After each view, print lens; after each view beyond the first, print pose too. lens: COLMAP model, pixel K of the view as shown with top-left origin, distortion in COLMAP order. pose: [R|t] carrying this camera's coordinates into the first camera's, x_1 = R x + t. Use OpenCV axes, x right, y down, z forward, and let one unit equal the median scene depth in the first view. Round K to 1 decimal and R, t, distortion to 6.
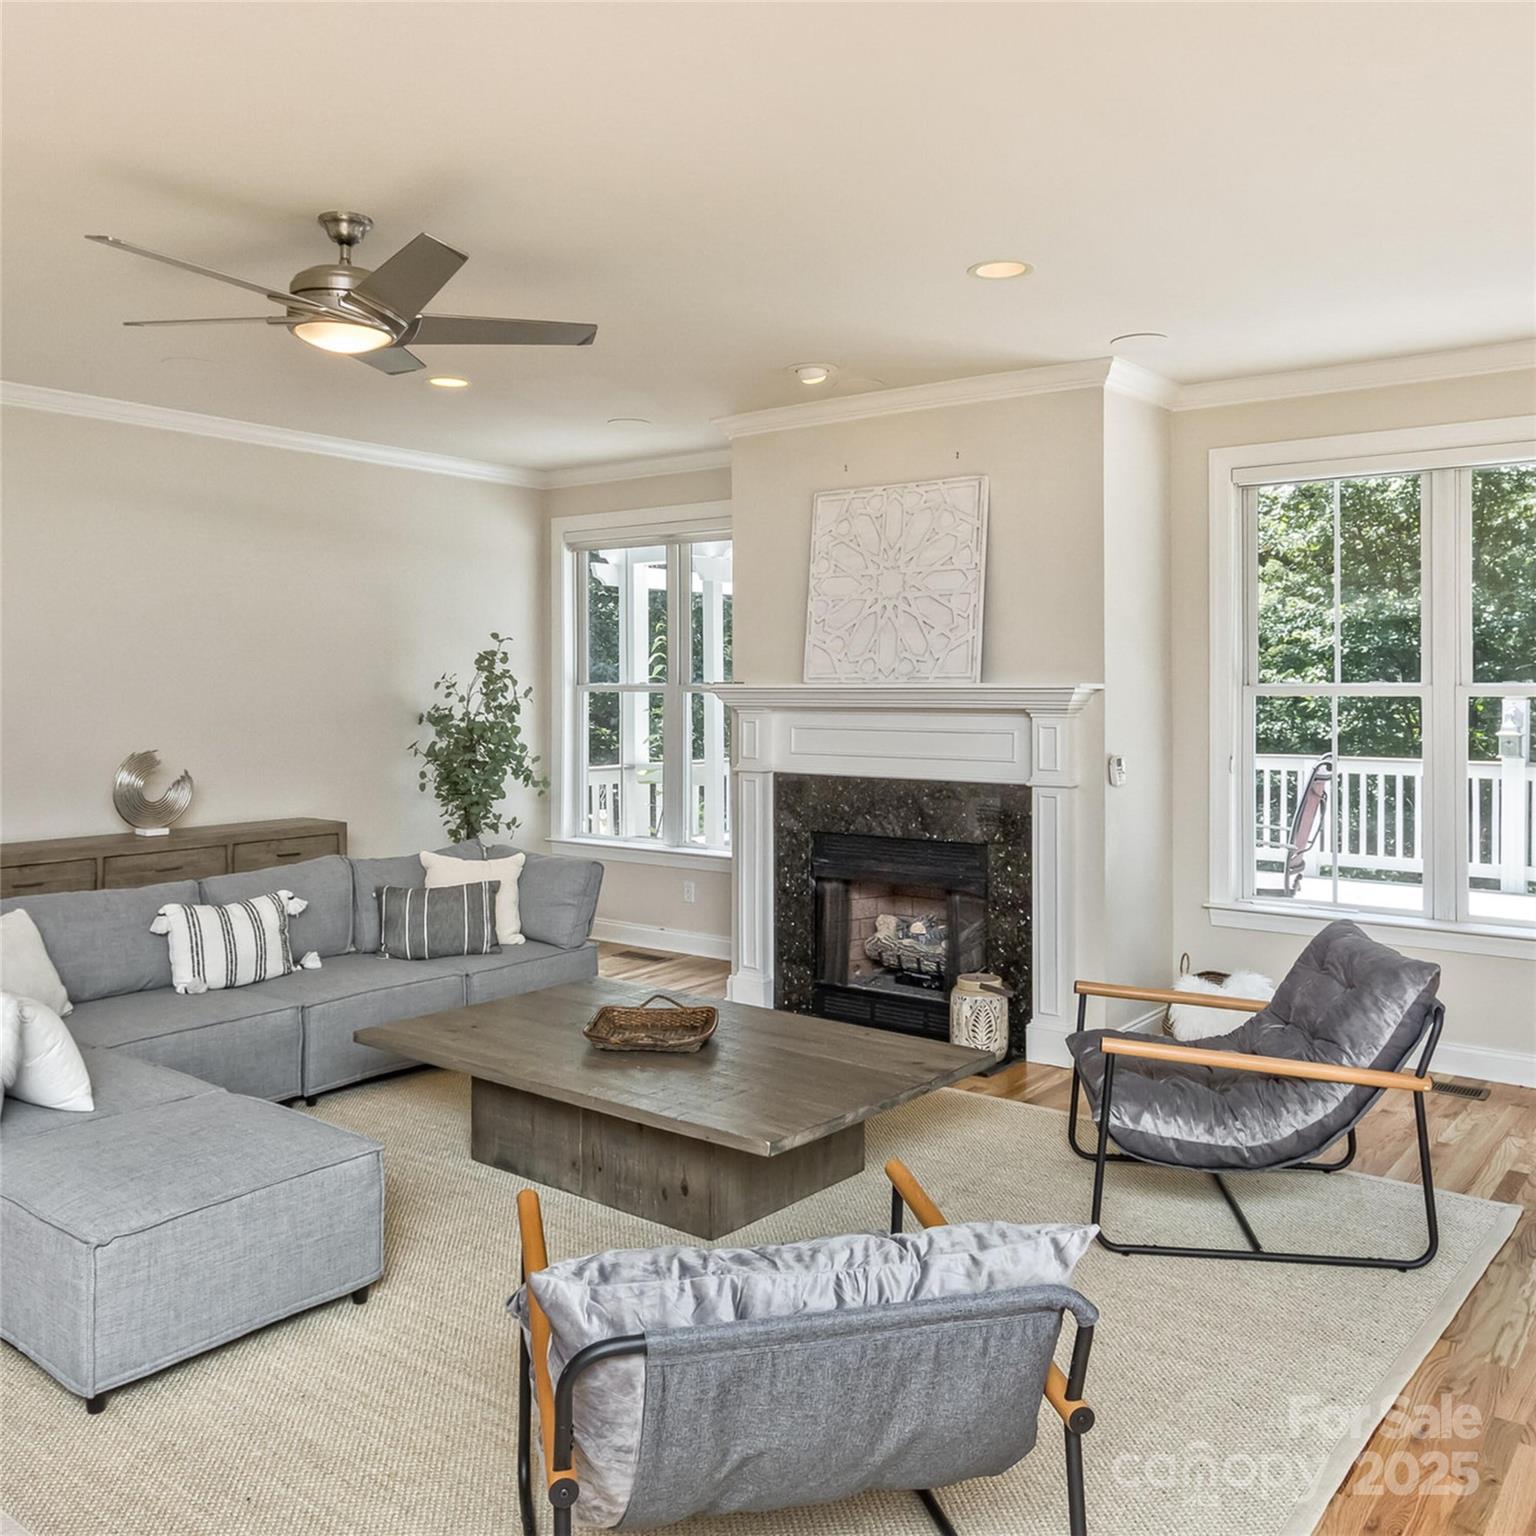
lens RADIAL K [[1340.2, 0, 762.9], [0, 1340.2, 676.6], [0, 0, 1]] dist [0.010930, 0.005879]
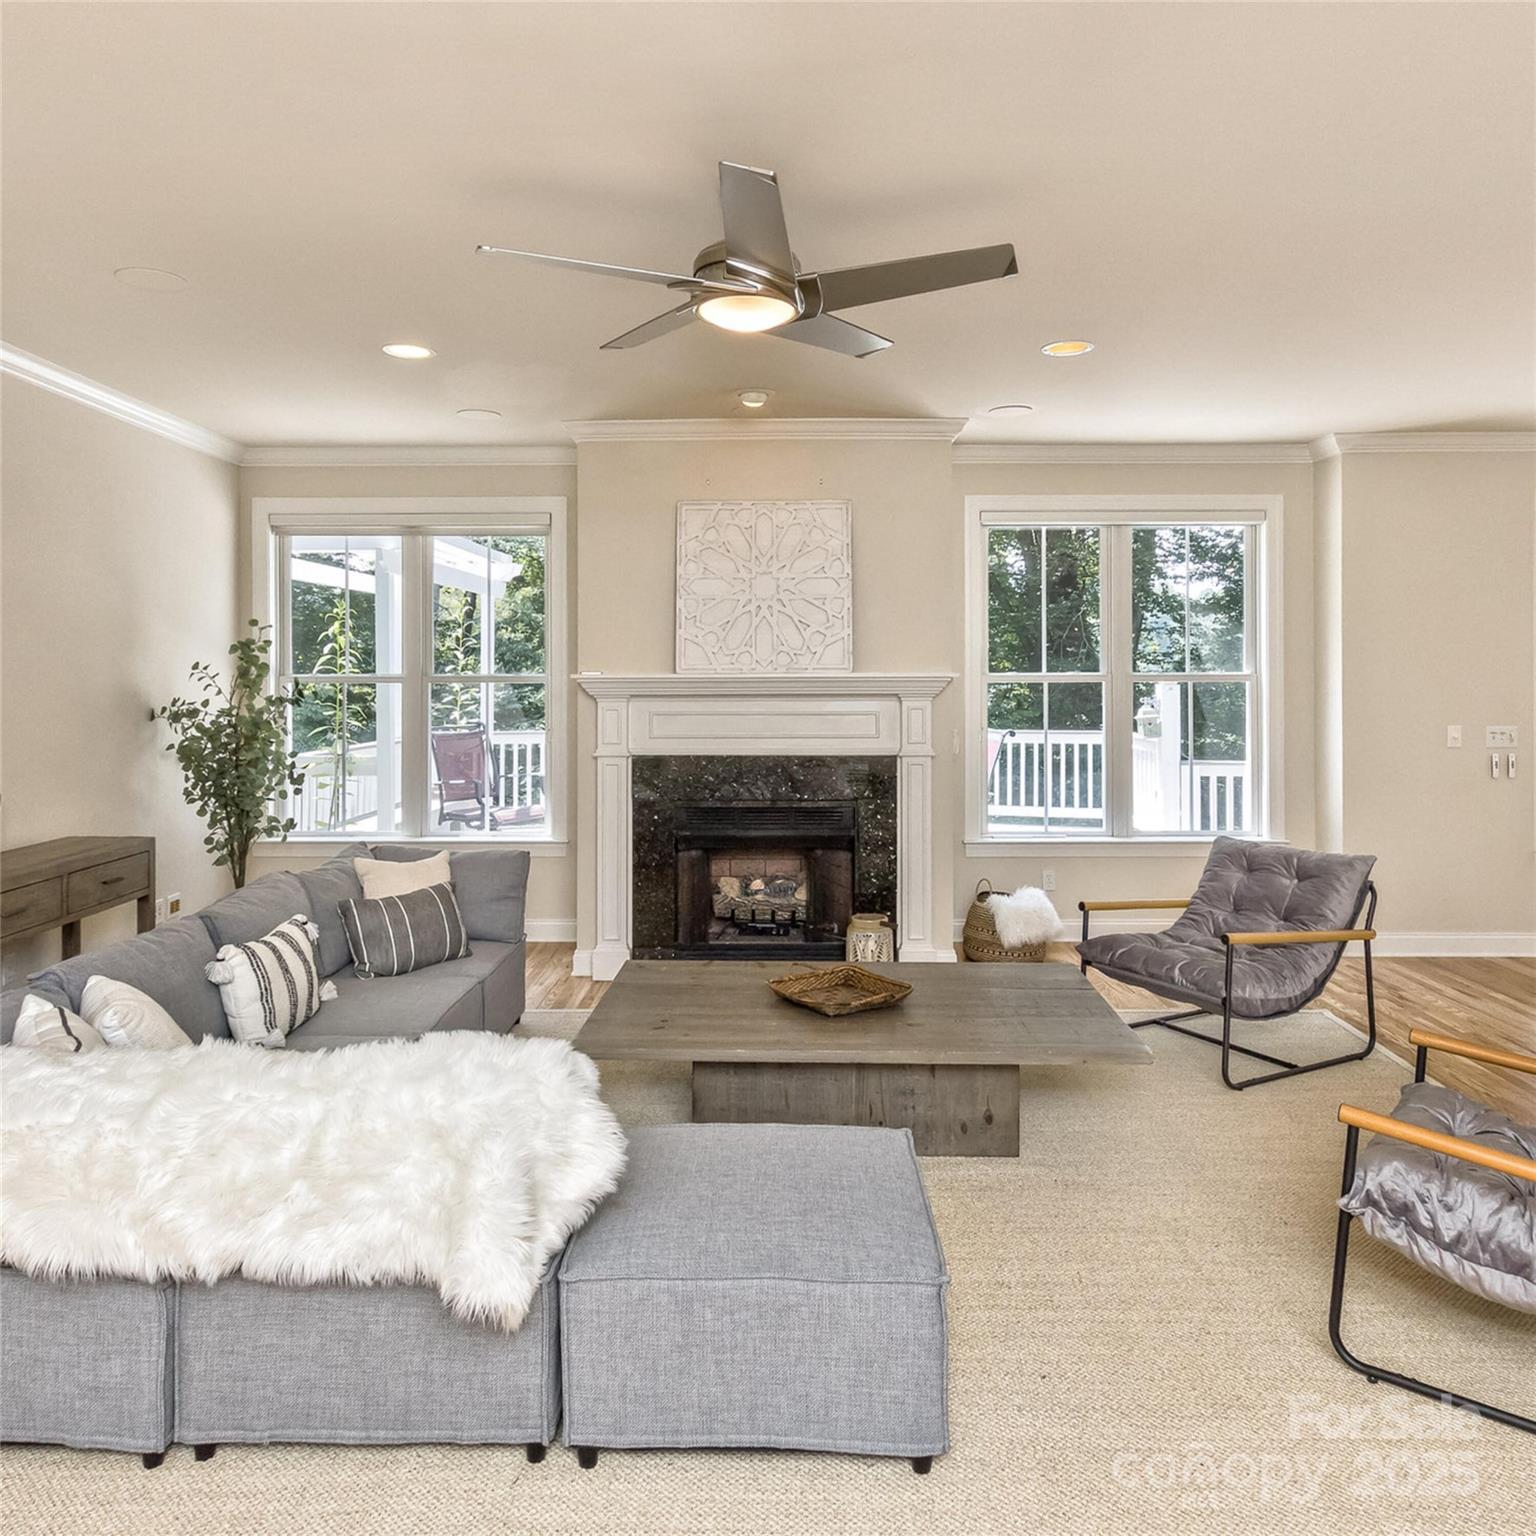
lens RADIAL K [[1158.4, 0, 773.0], [0, 1158.4, 657.9], [0, 0, 1]] dist [0.004172, 0.005358]
pose [[0.808467, 0.005713, 0.588514, -0.490375], [-0.001172, 0.999967, -0.008098, -0.000266], [-0.588540, 0.005857, 0.808447, 0.193814]]
